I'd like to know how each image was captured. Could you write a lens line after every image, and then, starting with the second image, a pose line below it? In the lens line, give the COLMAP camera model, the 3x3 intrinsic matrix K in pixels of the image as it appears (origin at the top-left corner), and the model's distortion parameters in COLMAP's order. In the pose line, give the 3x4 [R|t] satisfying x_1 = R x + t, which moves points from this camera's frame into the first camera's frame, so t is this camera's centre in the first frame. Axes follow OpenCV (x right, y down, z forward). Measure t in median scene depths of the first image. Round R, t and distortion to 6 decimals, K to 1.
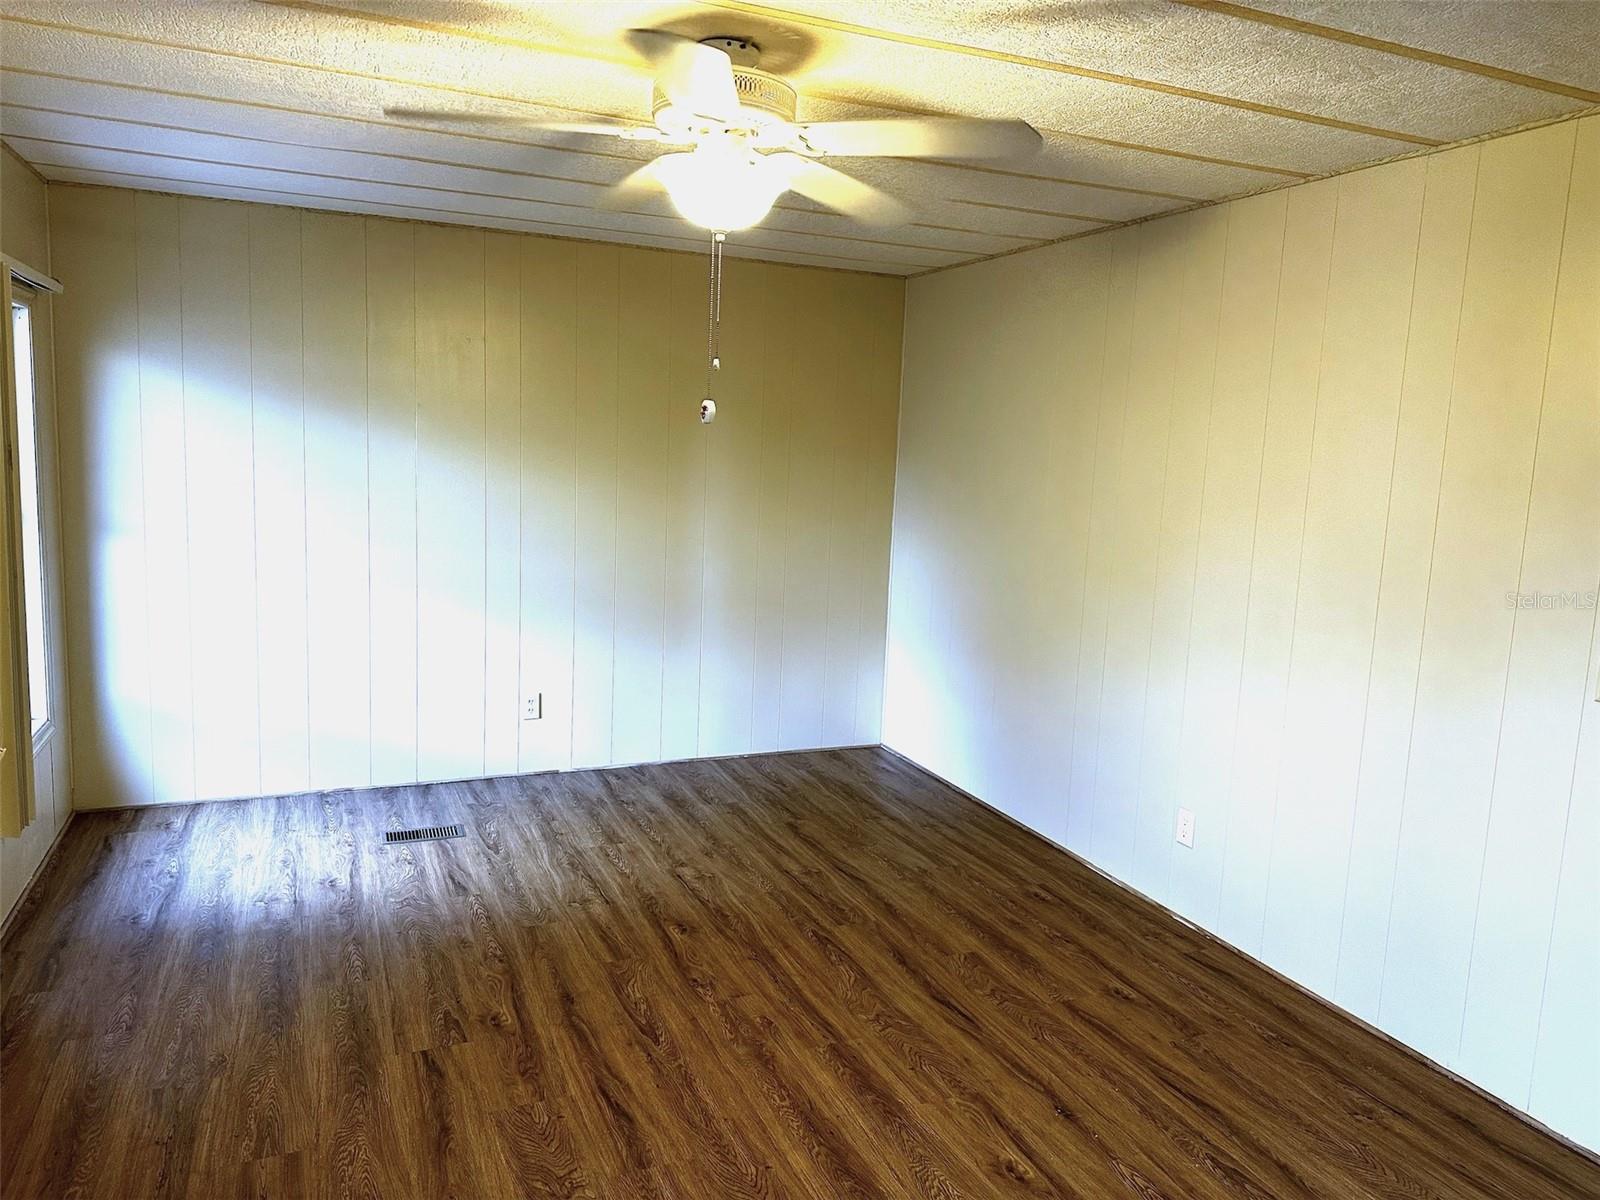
lens RADIAL K [[1129.0, 0, 798.8], [0, 1129.0, 596.5], [0, 0, 1]] dist [0.030234, -0.026503]
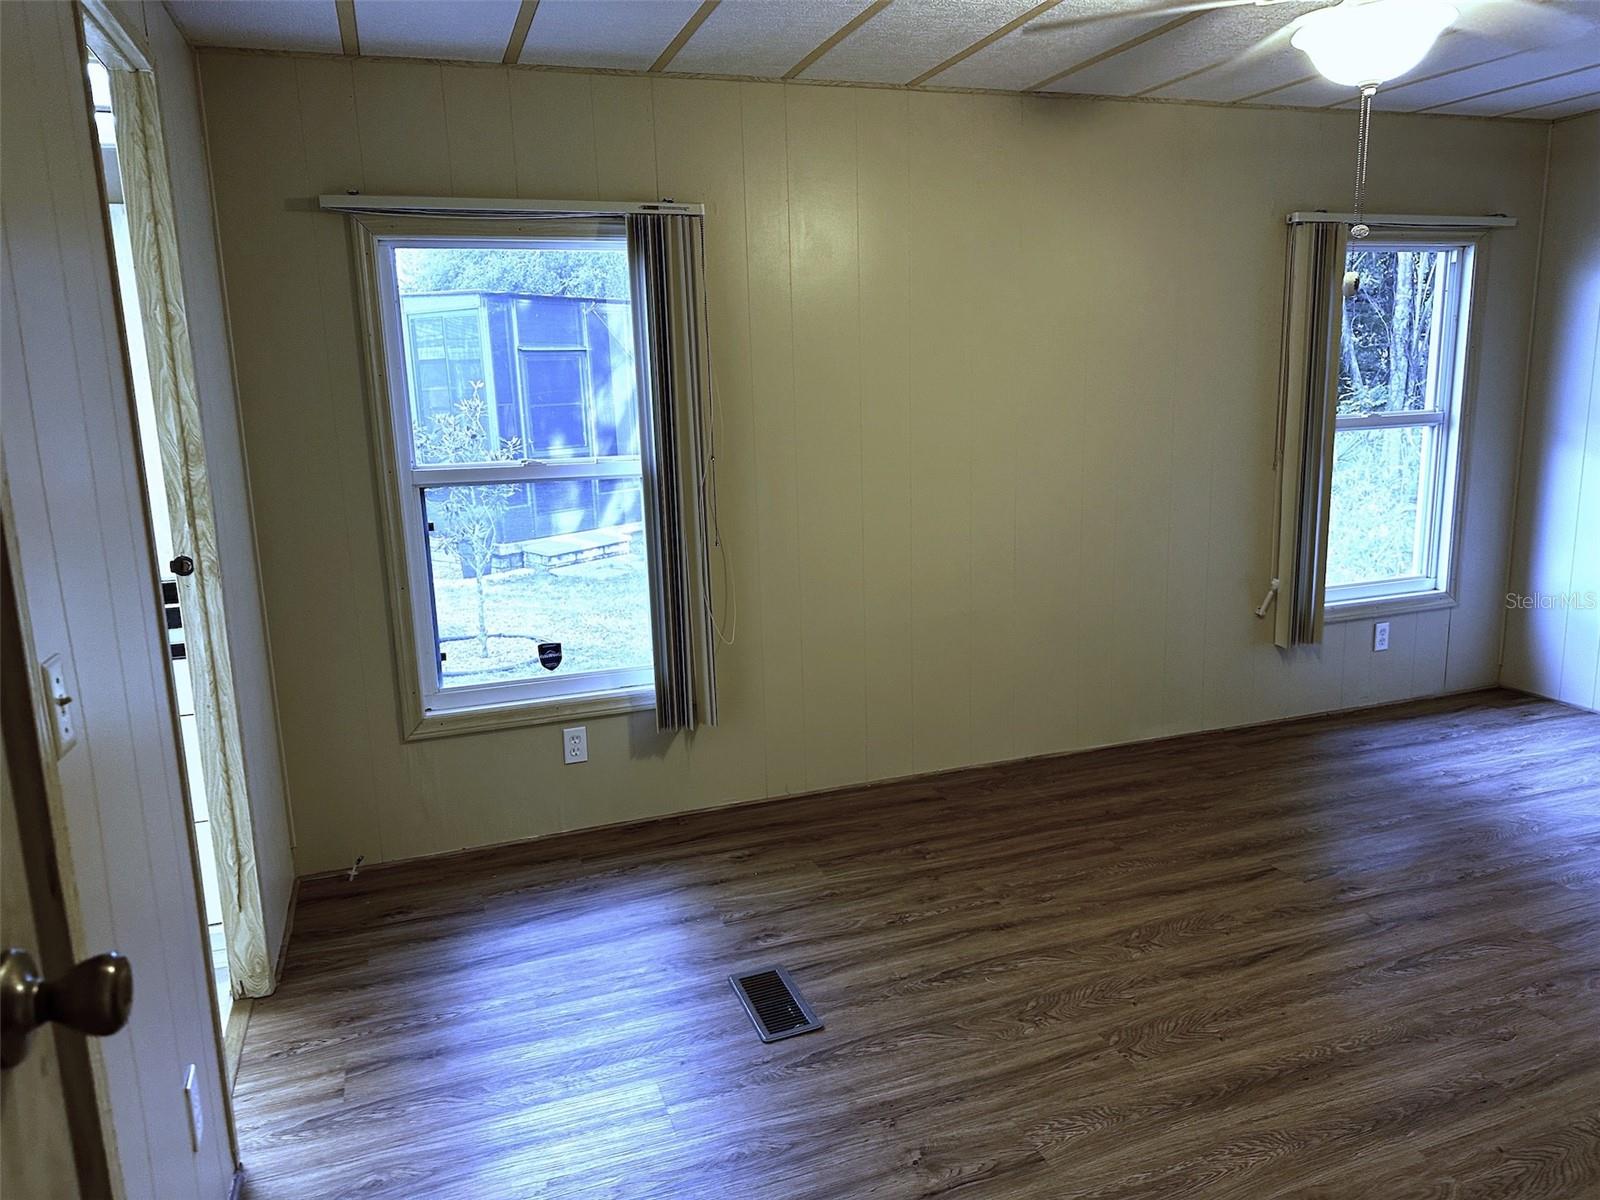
lens RADIAL K [[1129.0, 0, 801.2], [0, 1129.0, 599.4], [0, 0, 1]] dist [0.030234, -0.026503]
pose [[-0.065477, 0.156579, -0.985493, 0.724440], [-0.110249, 0.980430, 0.163100, -0.006723], [0.991745, 0.119329, -0.046933, 0.482140]]
